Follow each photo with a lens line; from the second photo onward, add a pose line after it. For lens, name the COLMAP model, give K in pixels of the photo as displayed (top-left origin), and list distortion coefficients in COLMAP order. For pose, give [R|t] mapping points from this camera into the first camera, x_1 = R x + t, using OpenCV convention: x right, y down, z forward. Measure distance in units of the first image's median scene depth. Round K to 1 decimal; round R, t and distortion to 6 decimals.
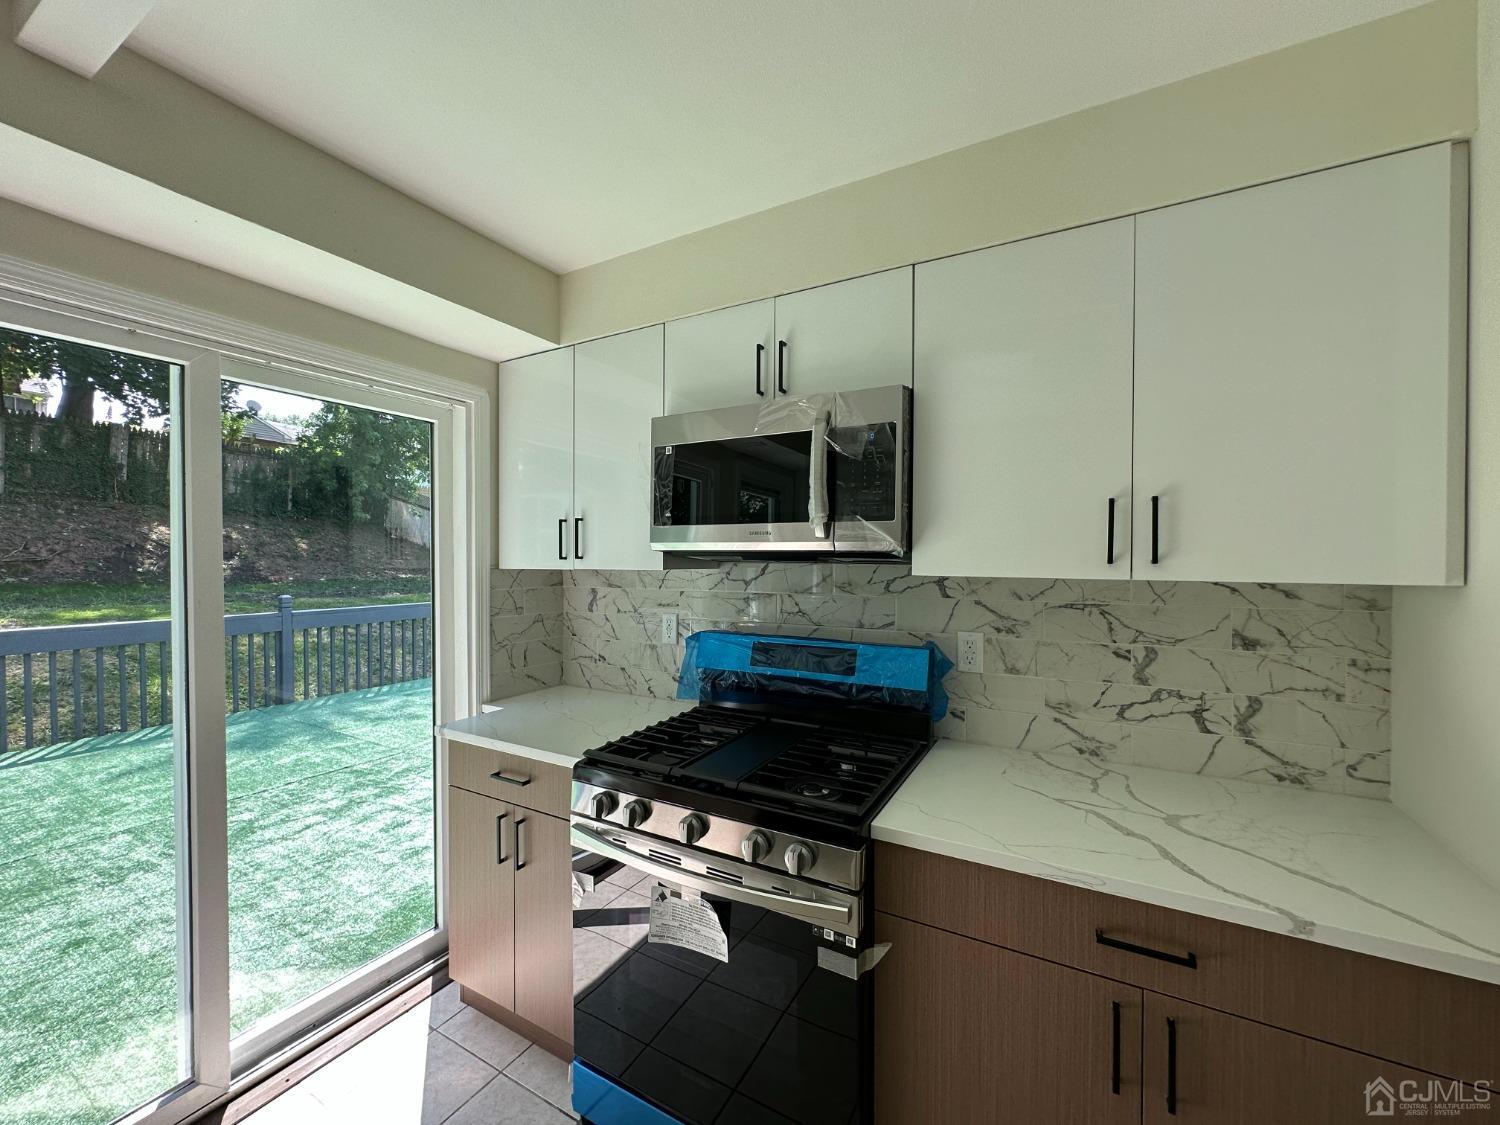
lens RADIAL K [[599.9, 0, 750.5], [0, 599.9, 561.5], [0, 0, 1]] dist [-0.002999, 0.000259]
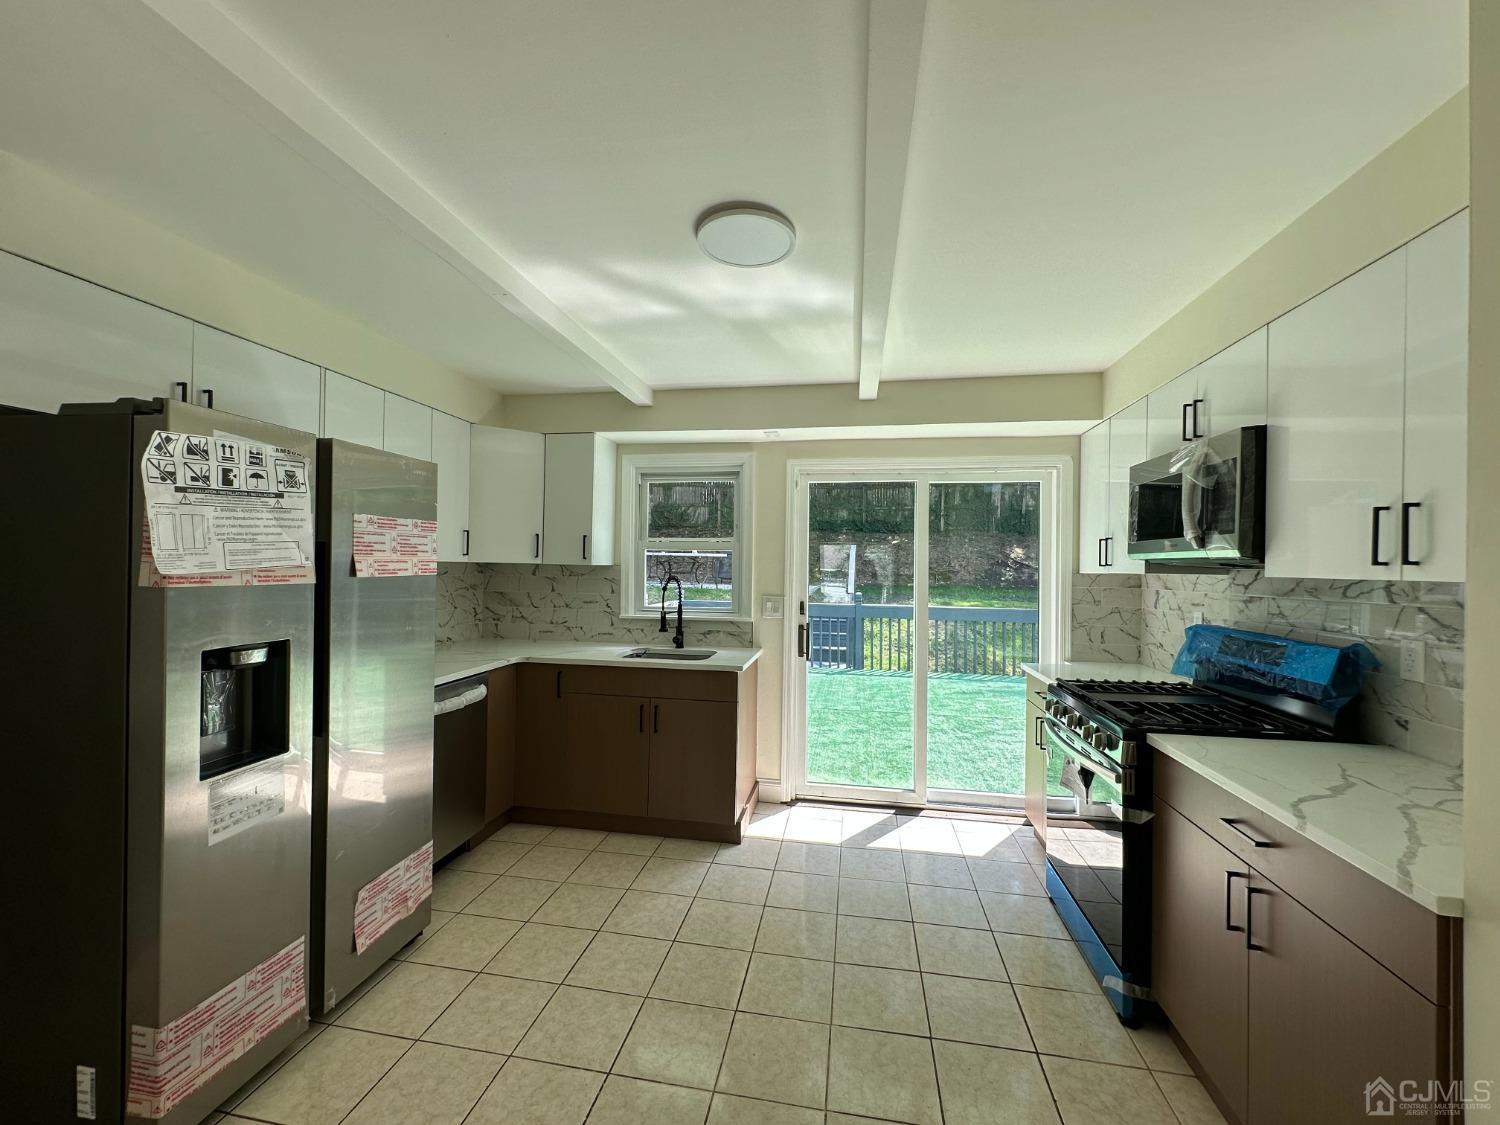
lens RADIAL K [[599.9, 0, 750.5], [0, 599.9, 561.5], [0, 0, 1]] dist [-0.002999, 0.000259]
pose [[0.331773, -0.005492, -0.943343, 0.795089], [-0.020765, 0.999698, -0.013123, 0.021870], [0.943131, 0.023942, 0.331559, -0.292466]]
